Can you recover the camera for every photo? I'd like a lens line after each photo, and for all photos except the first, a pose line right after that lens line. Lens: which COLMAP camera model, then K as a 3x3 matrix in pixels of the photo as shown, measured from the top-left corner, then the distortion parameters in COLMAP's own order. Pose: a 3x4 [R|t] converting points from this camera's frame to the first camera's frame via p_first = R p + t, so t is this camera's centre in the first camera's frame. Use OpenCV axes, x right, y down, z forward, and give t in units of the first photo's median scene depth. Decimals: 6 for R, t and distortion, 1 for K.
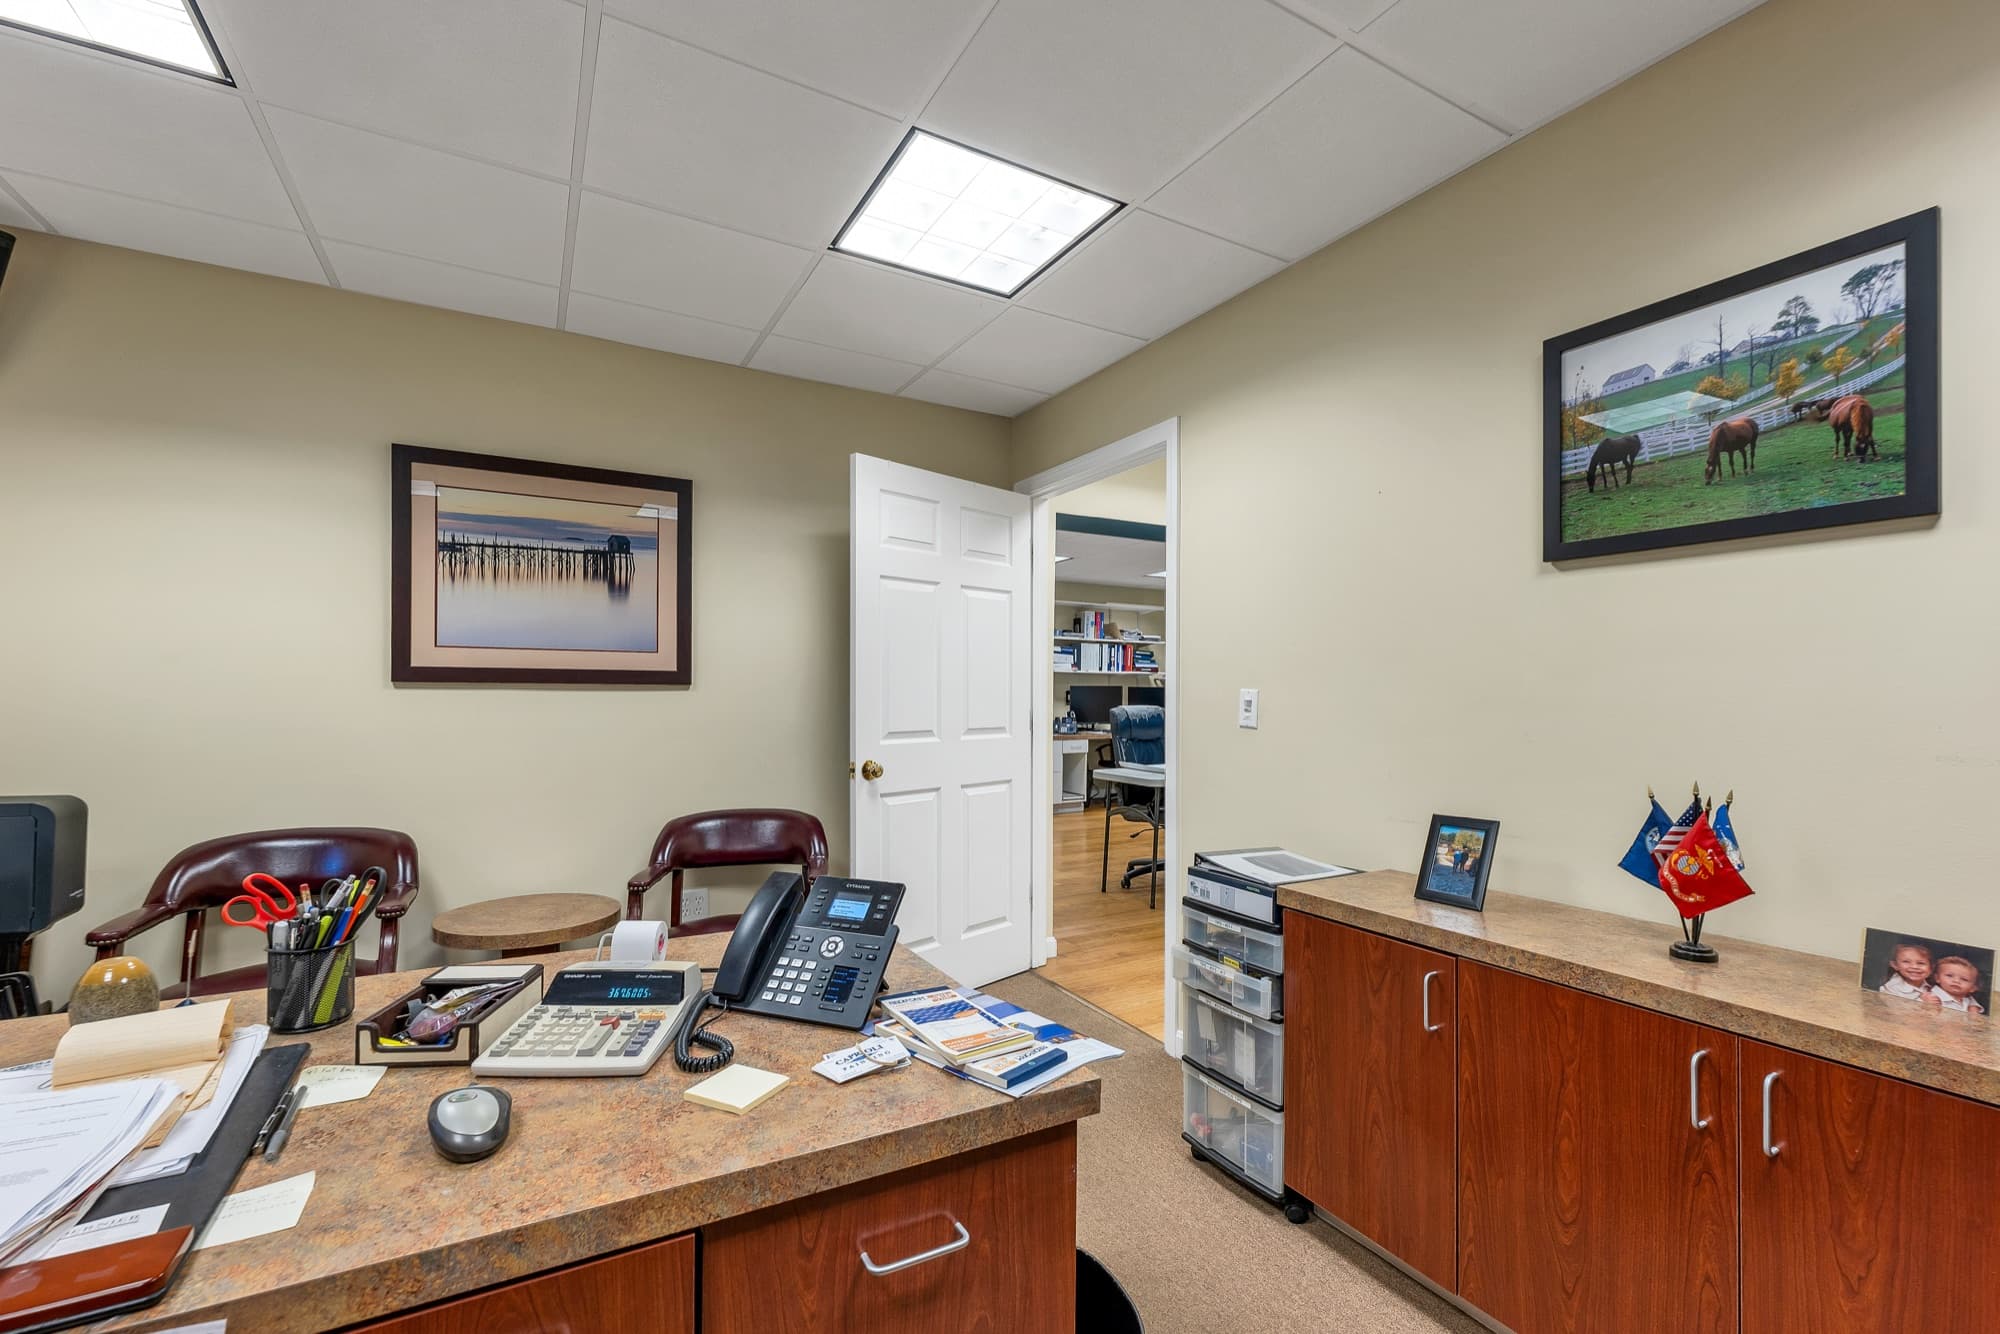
lens RADIAL K [[850.6, 0, 997.9], [0, 850.6, 684.6], [0, 0, 1]] dist [0.001243, -0.000289]
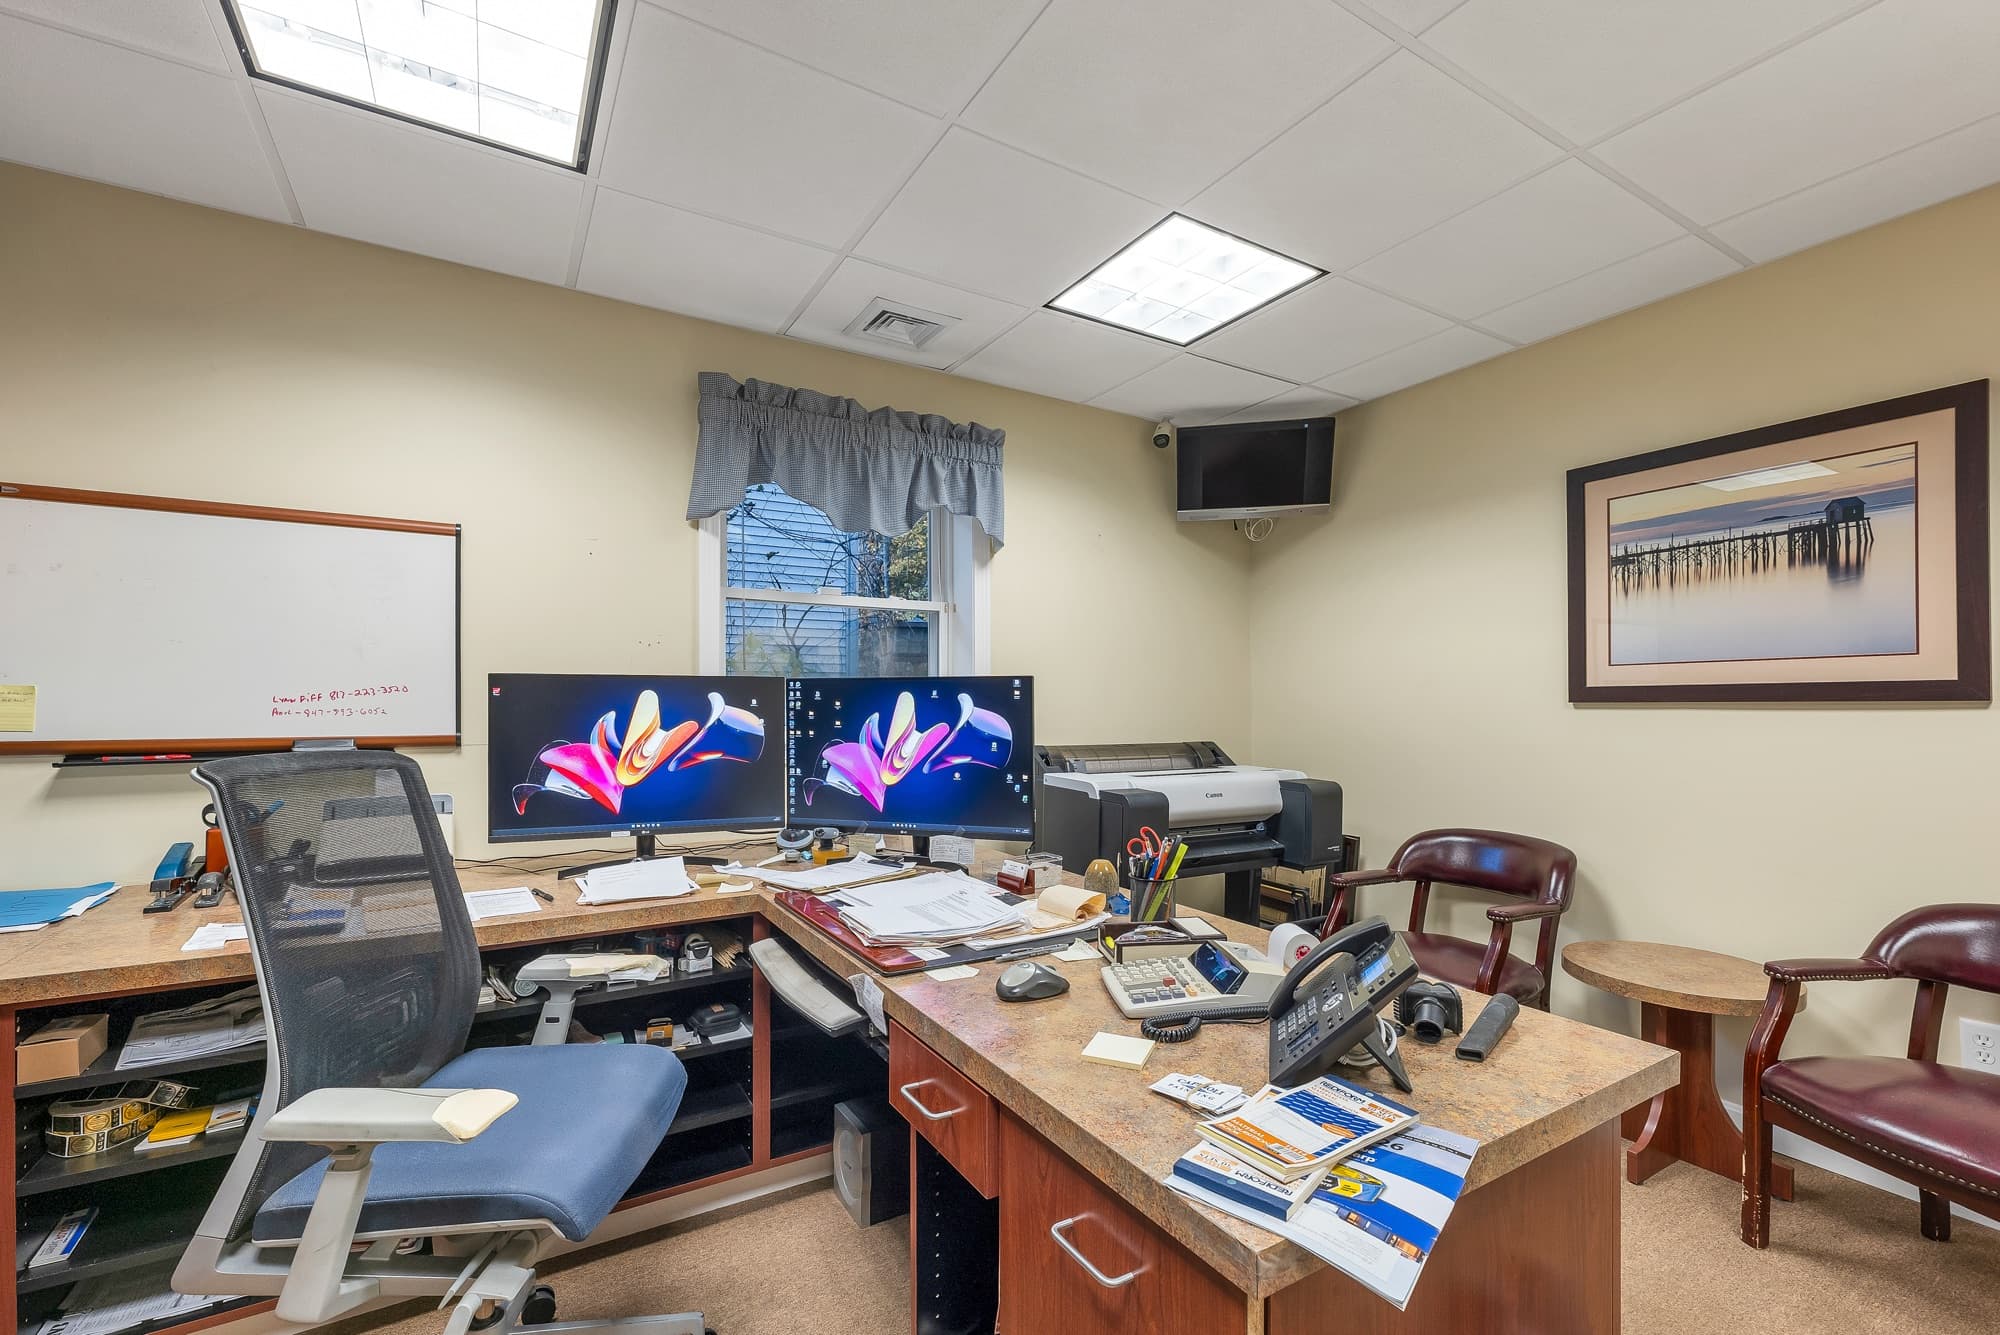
lens RADIAL K [[850.6, 0, 990.3], [0, 850.6, 702.9], [0, 0, 1]] dist [0.001243, -0.000289]
pose [[0.028577, -0.011142, -0.999529, 0.287827], [0.011406, 0.999876, -0.010820, 0.000894], [0.999527, -0.011091, 0.028701, 0.260550]]
